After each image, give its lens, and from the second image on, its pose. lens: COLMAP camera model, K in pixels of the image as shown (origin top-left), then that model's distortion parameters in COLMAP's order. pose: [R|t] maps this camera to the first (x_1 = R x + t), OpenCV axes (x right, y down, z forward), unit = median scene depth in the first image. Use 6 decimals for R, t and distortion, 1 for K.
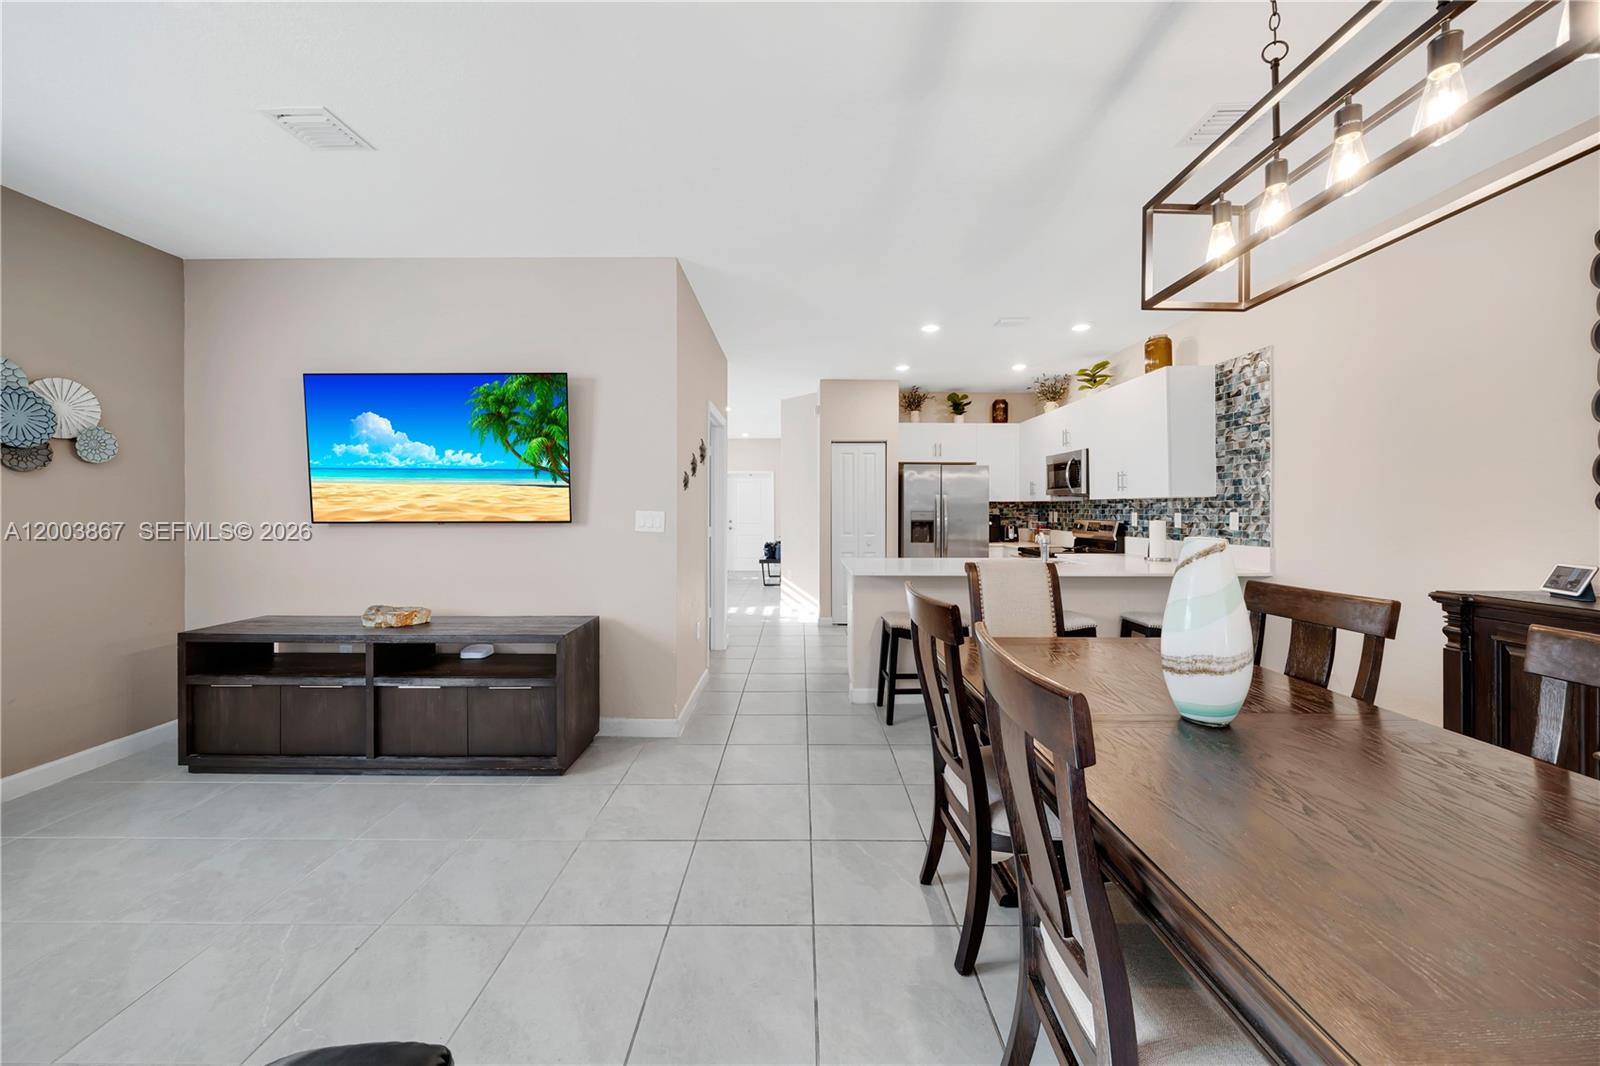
lens RADIAL K [[561.2, 0, 799.9], [0, 561.2, 509.6], [0, 0, 1]] dist [-0.006306, -0.000145]
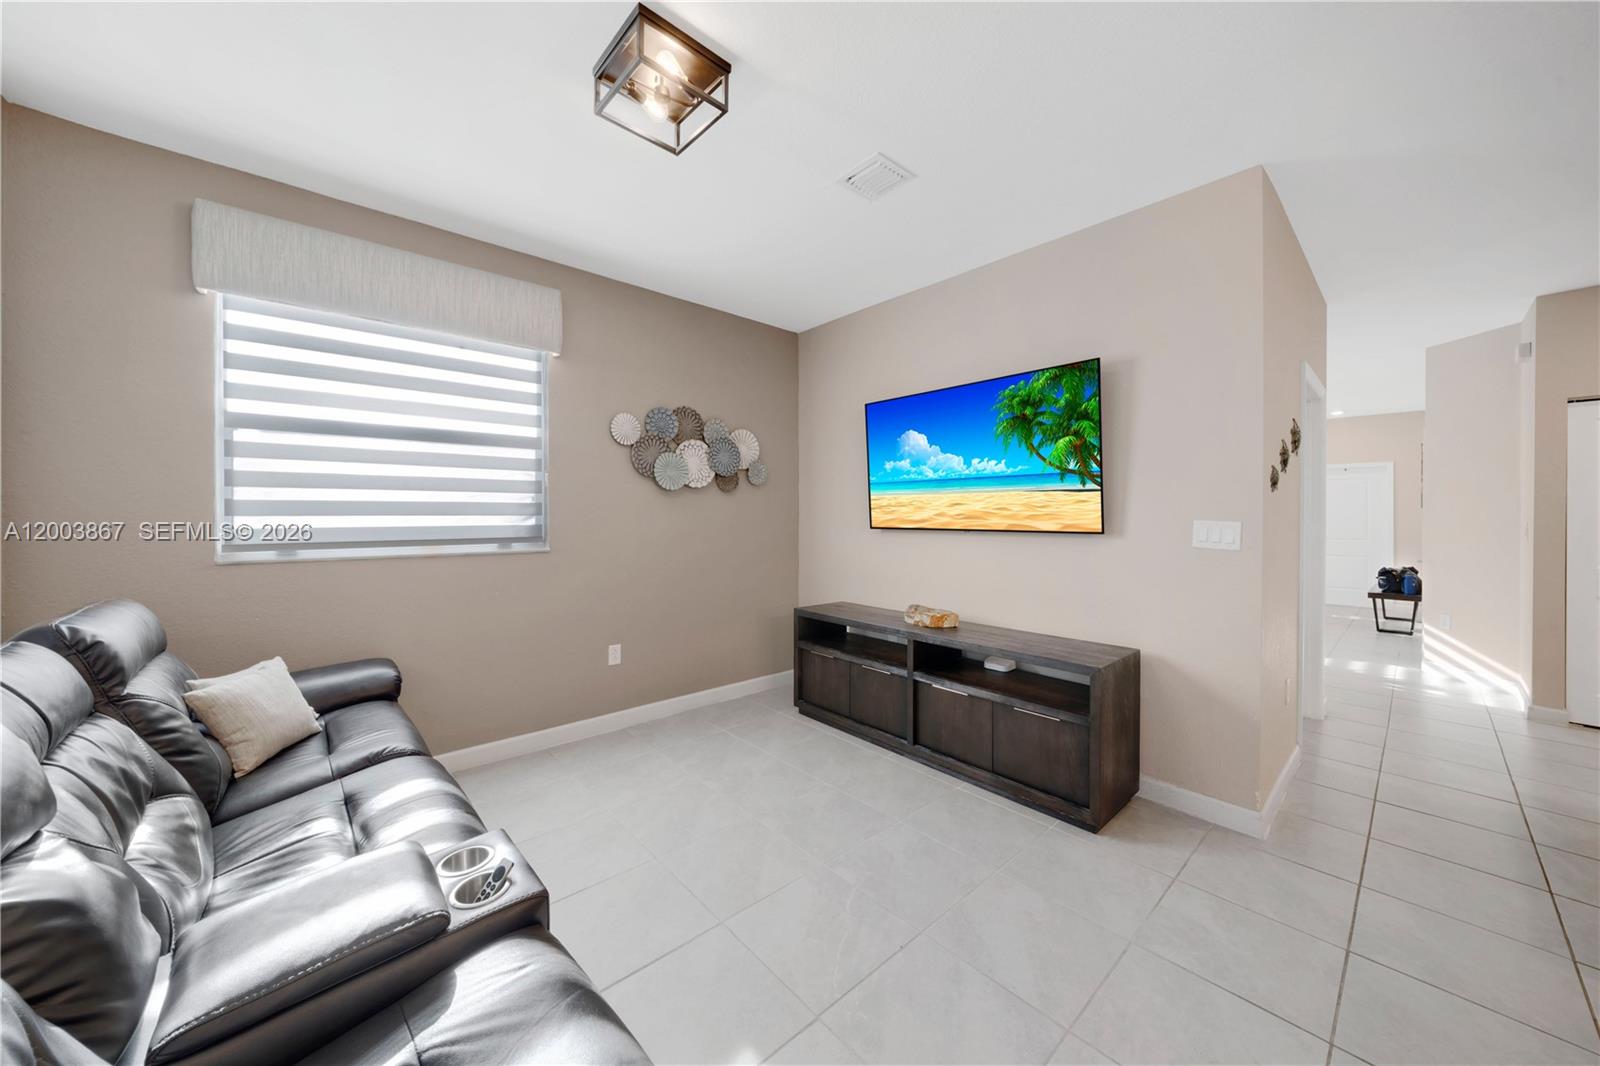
lens RADIAL K [[561.1, 0, 803.9], [0, 561.1, 520.6], [0, 0, 1]] dist [-0.001454, -0.000054]
pose [[0.669618, 0.006833, -0.742674, -0.079927], [-0.004038, 0.999976, 0.005560, 0.000435], [0.742694, -0.000724, 0.669630, 0.091552]]
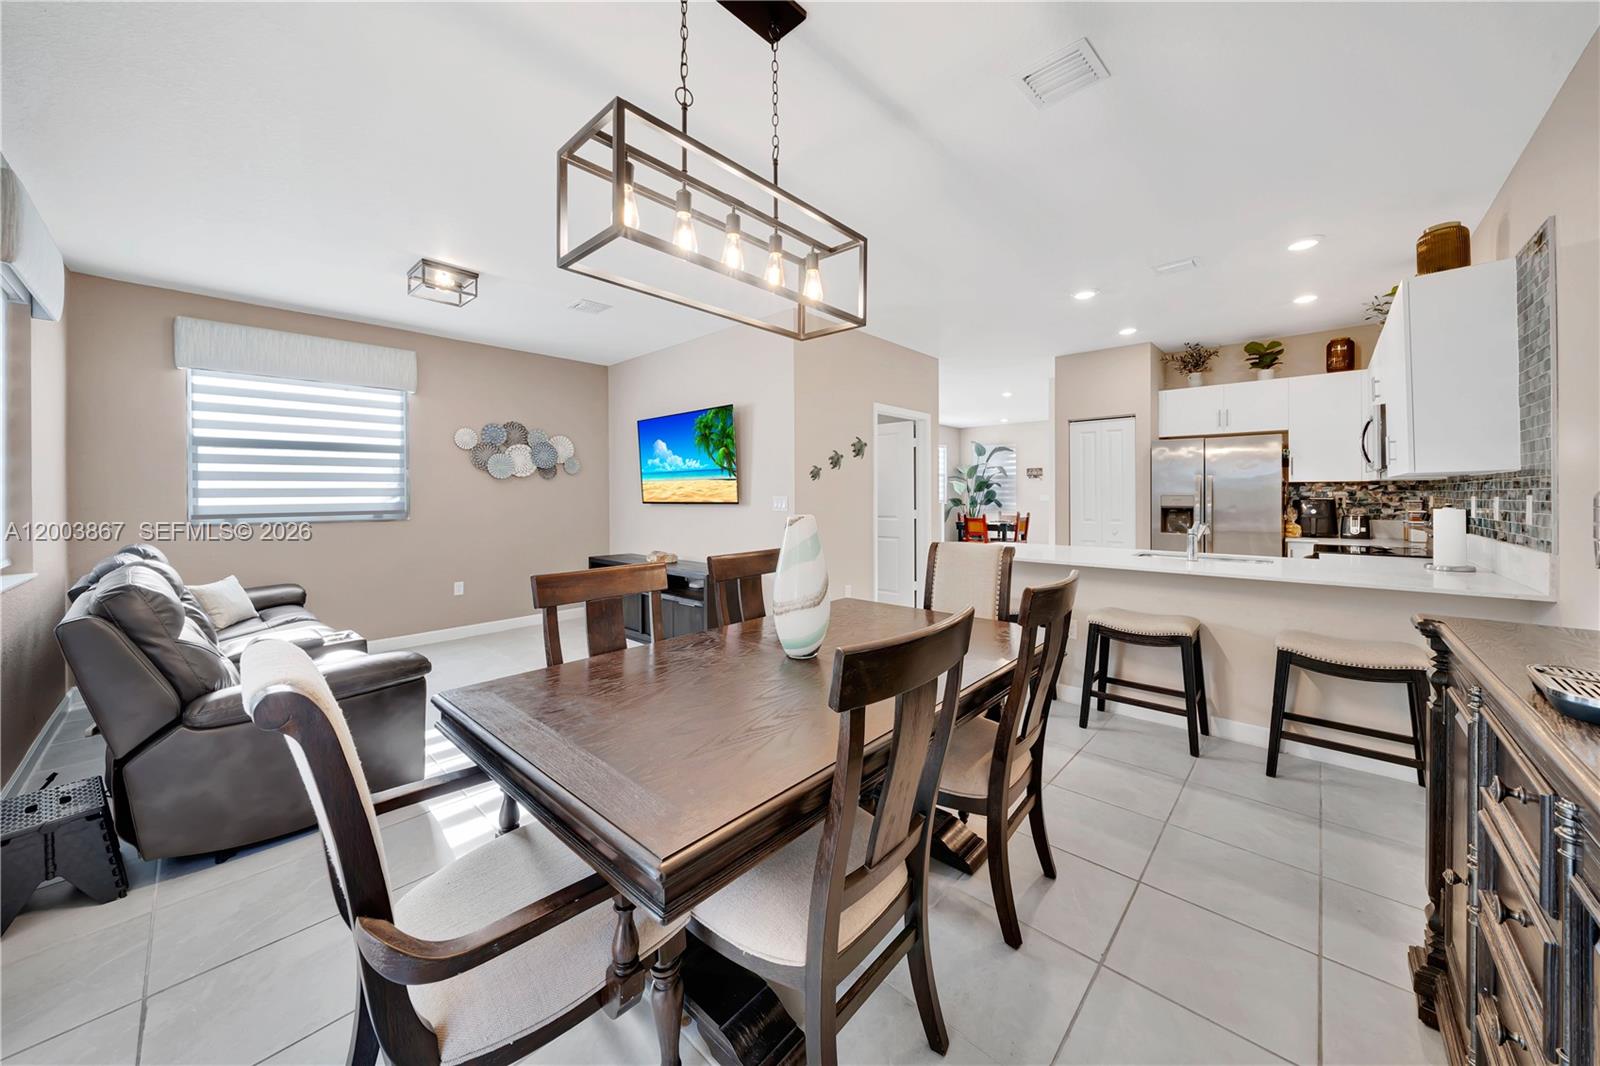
lens RADIAL K [[563.6, 0, 796.9], [0, 563.6, 498.6], [0, 0, 1]] dist [-0.000794, 0.000037]
pose [[0.737585, -0.001735, -0.675252, 0.693397], [0.004411, 0.999988, 0.002249, 0.006046], [0.675240, -0.004638, 0.737584, 0.003381]]
